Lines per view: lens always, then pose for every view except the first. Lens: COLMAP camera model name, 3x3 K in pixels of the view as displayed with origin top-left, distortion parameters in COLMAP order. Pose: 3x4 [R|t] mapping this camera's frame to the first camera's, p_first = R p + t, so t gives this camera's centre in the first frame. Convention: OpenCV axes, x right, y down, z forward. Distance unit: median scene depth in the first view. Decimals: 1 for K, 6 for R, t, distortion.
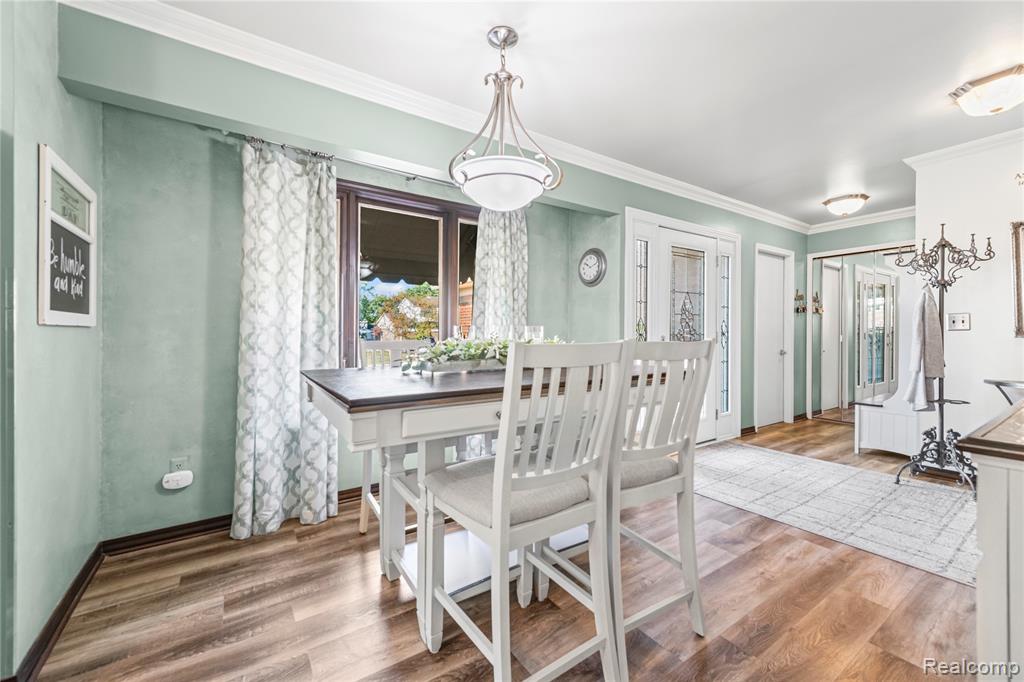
lens RADIAL K [[412.5, 0, 511.7], [0, 412.5, 340.4], [0, 0, 1]] dist [0.015960, -0.002212]
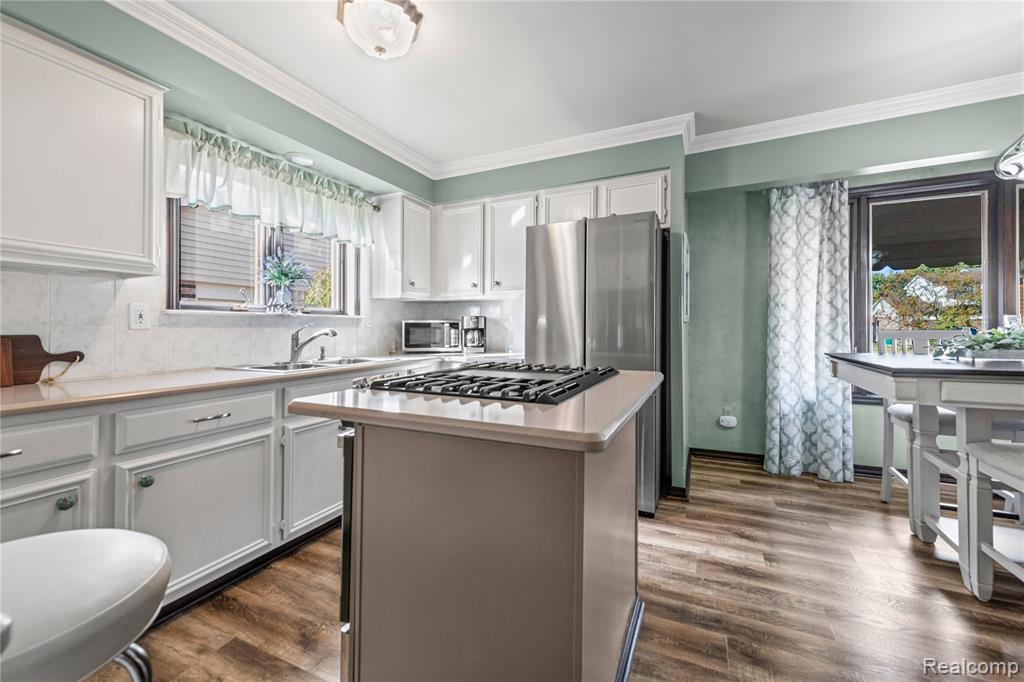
lens RADIAL K [[412.5, 0, 515.7], [0, 412.5, 324.1], [0, 0, 1]] dist [0.015960, -0.002212]
pose [[0.524738, -0.013080, -0.851164, 0.085163], [-0.002765, 0.999850, -0.017070, 0.005623], [0.851260, 0.011310, 0.524623, -0.444801]]
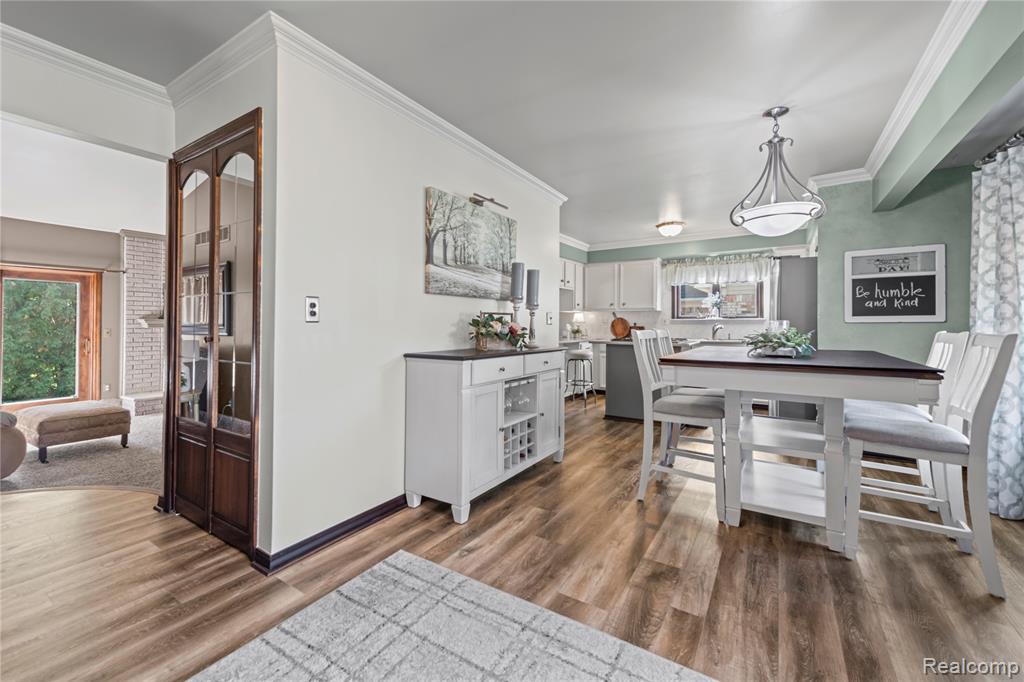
lens RADIAL K [[412.5, 0, 507.4], [0, 412.5, 316.1], [0, 0, 1]] dist [0.015960, -0.002212]
pose [[-0.922762, -0.007892, -0.385288, 1.049786], [-0.005229, 0.999955, -0.007960, -0.029447], [0.385334, -0.005331, -0.922762, 1.532945]]
